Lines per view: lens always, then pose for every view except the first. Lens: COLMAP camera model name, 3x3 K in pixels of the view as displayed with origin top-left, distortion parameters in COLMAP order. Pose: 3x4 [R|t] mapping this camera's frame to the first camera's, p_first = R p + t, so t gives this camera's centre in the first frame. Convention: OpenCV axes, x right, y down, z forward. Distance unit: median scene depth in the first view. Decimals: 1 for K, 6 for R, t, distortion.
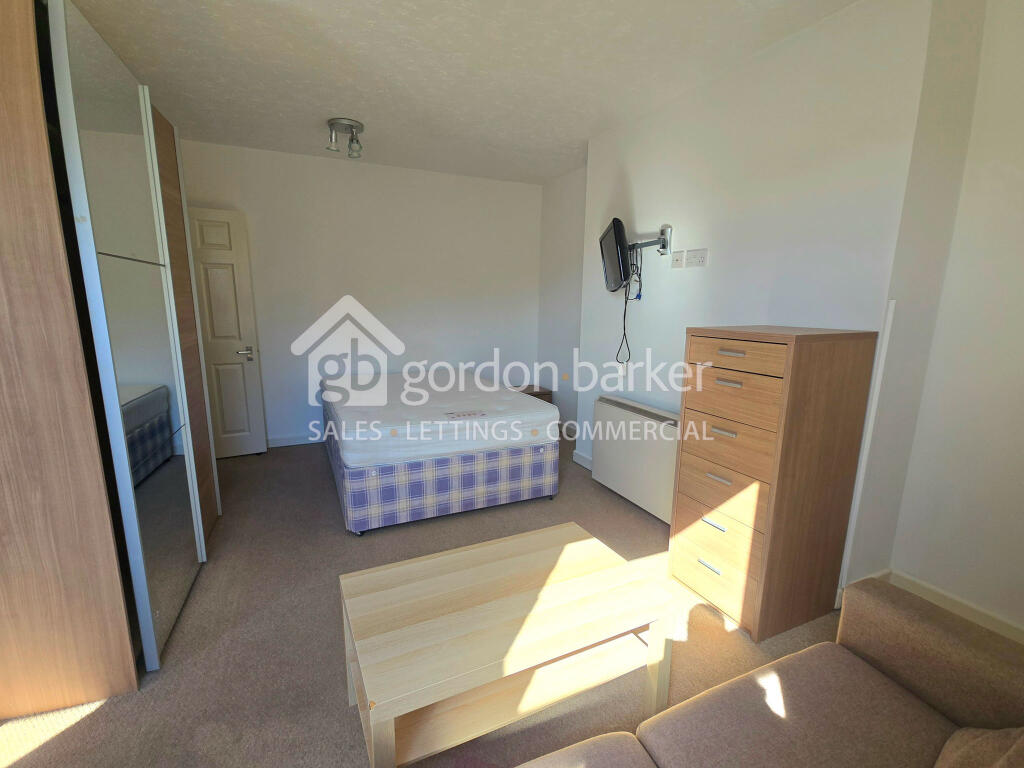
lens RADIAL K [[462.3, 0, 489.2], [0, 462.3, 386.3], [0, 0, 1]] dist [0.000516, -0.000242]
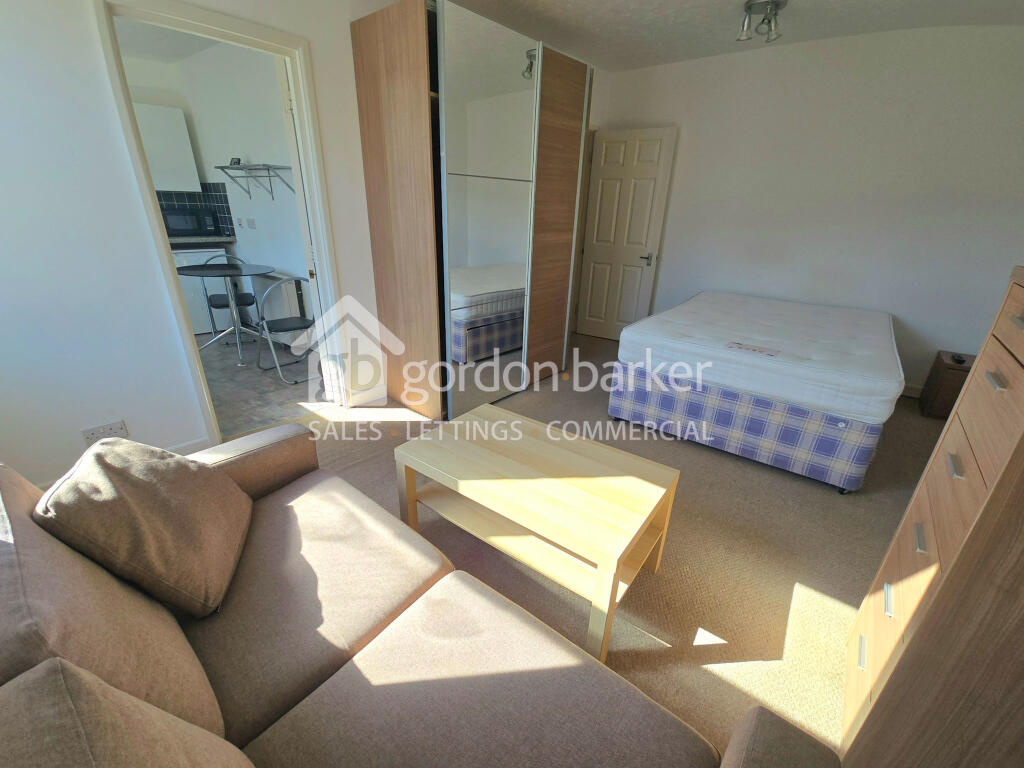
lens RADIAL K [[424.9, 0, 512.0], [0, 424.9, 384.0], [0, 0, 1]] dist [-0.001539, -0.000287]
pose [[0.479920, 0.339328, -0.809032, 0.391149], [-0.182088, 0.940617, 0.286503, -0.024075], [0.858208, 0.009816, 0.513208, 0.188589]]
